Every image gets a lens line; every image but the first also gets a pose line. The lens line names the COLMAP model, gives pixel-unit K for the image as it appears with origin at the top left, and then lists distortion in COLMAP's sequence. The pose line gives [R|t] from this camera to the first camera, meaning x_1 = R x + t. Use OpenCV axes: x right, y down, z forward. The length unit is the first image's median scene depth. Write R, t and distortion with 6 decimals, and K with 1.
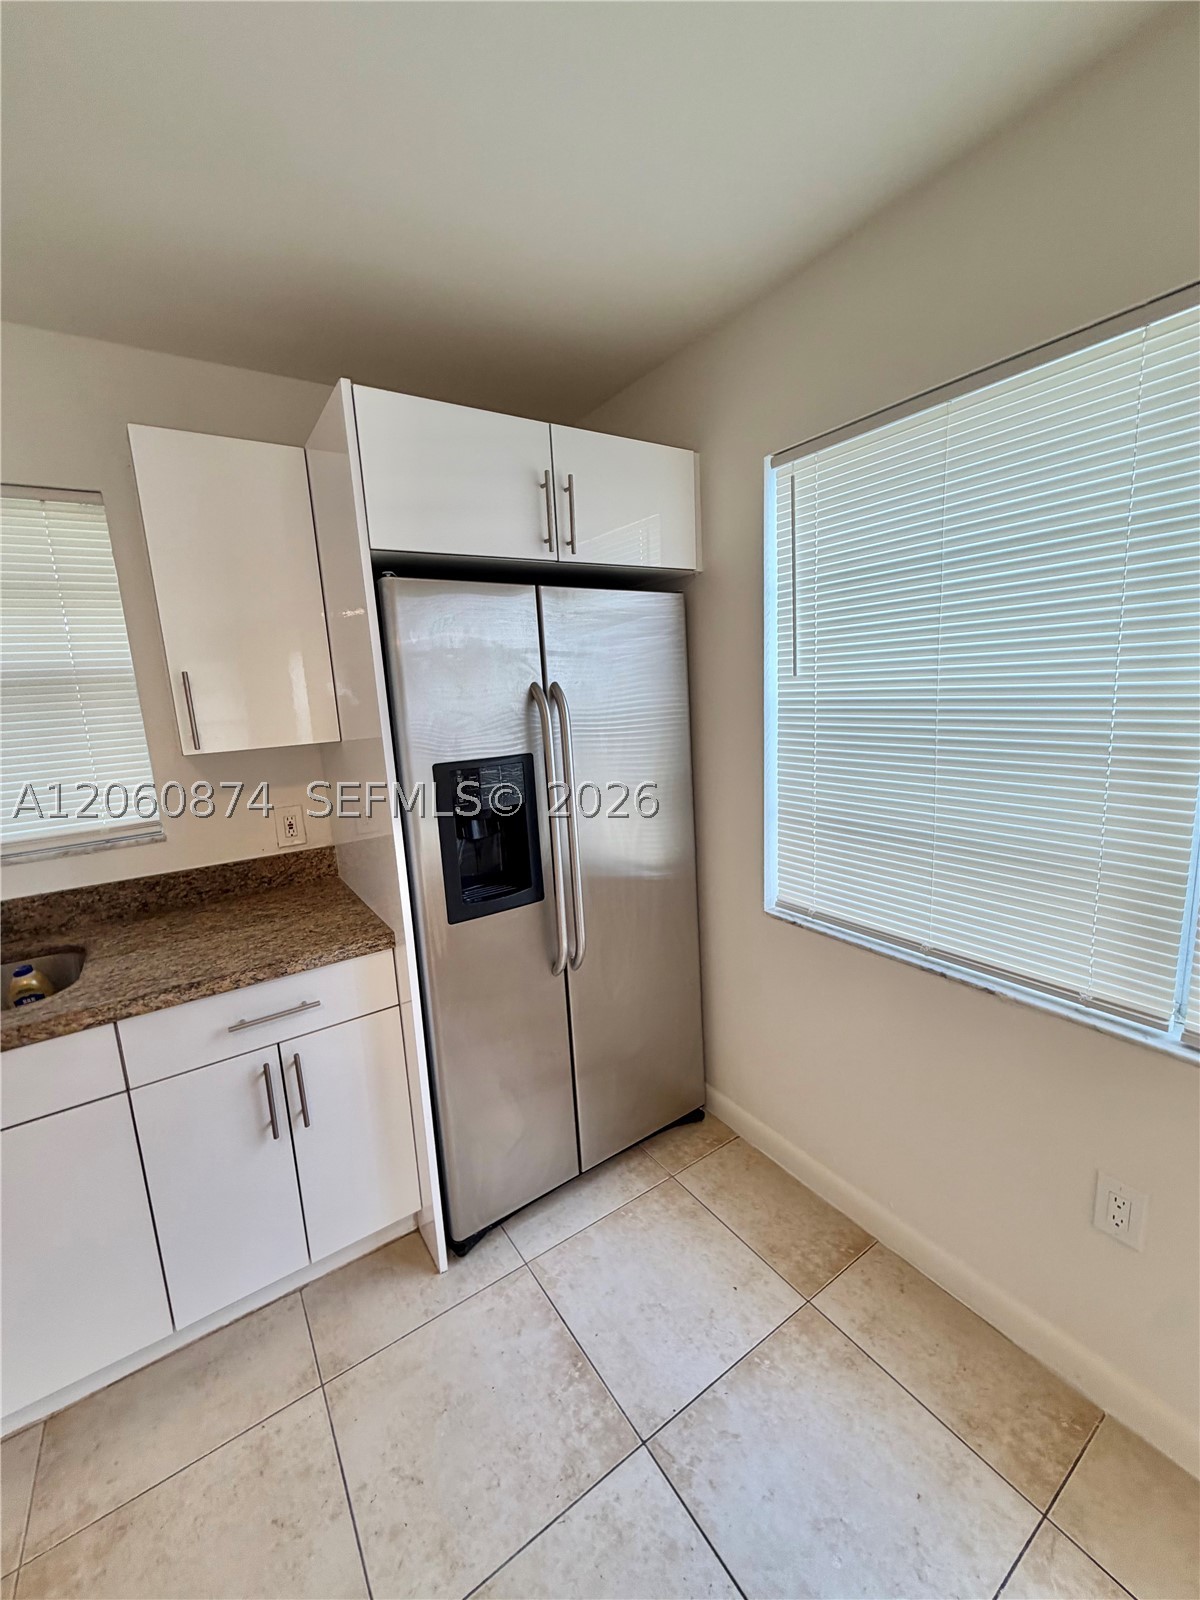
lens RADIAL K [[644.3, 0, 604.6], [0, 644.3, 792.4], [0, 0, 1]] dist [0.001640, -0.000037]
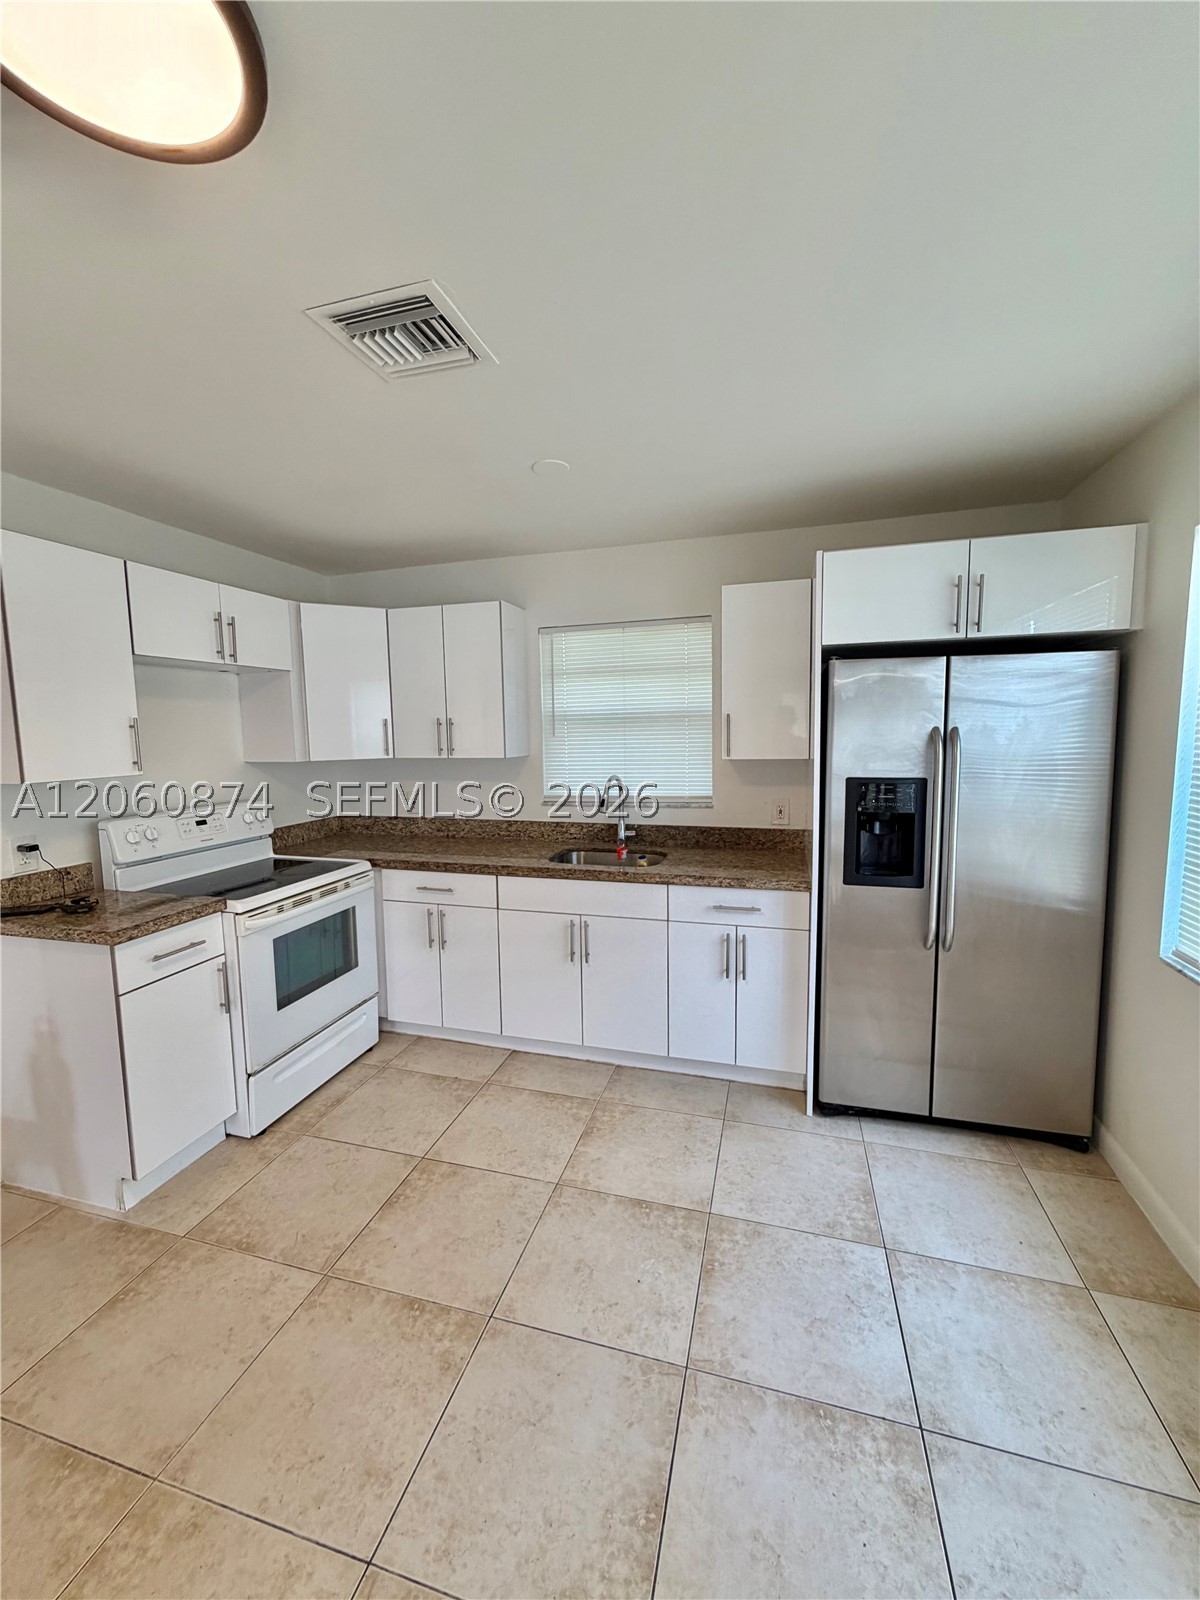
lens RADIAL K [[638.2, 0, 594.4], [0, 638.2, 794.2], [0, 0, 1]] dist [0.000903, 0.000097]
pose [[0.636241, 0.119821, -0.762128, 0.478427], [-0.147041, 0.988591, 0.032673, 0.032013], [0.757348, 0.091276, 0.646601, -0.406290]]
